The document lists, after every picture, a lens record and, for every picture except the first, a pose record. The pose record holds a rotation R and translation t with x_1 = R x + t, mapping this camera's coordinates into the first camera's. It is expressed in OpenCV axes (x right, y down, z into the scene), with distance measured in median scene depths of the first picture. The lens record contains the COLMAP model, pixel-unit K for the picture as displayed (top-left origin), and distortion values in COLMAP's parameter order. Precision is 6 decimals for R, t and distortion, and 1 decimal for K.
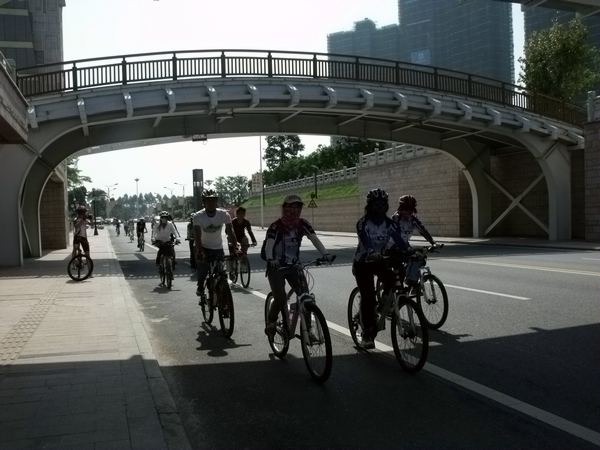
lens RADIAL K [[590.4, 0, 299.5], [0, 590.4, 247.6], [0, 0, 1]] dist [-0.236393, 0.268590]
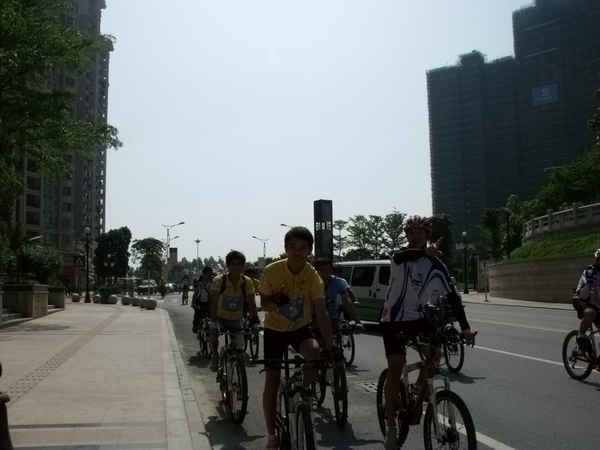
lens RADIAL K [[590.4, 0, 299.5], [0, 590.4, 247.6], [0, 0, 1]] dist [-0.236393, 0.268590]
pose [[0.995859, 0.009280, -0.090437, -0.486015], [-0.019962, 0.992820, -0.117944, -0.064078], [0.088693, 0.119261, 0.988893, 1.433301]]
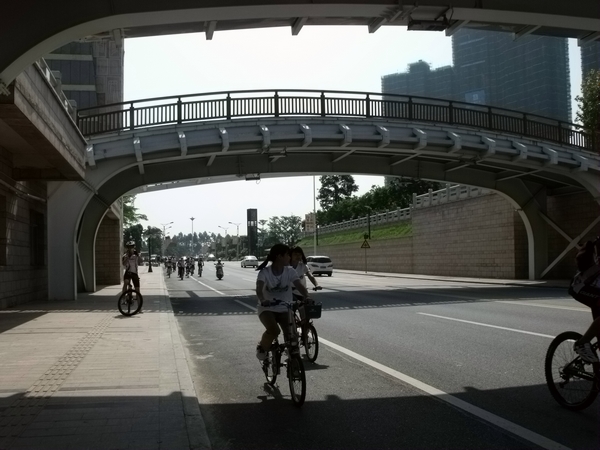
lens RADIAL K [[590.4, 0, 299.5], [0, 590.4, 247.6], [0, 0, 1]] dist [-0.236393, 0.268590]
pose [[0.995783, 0.010623, -0.091118, 0.002736], [-0.016882, 0.997529, -0.068196, 0.001349], [0.090169, 0.069446, 0.993502, 0.006381]]
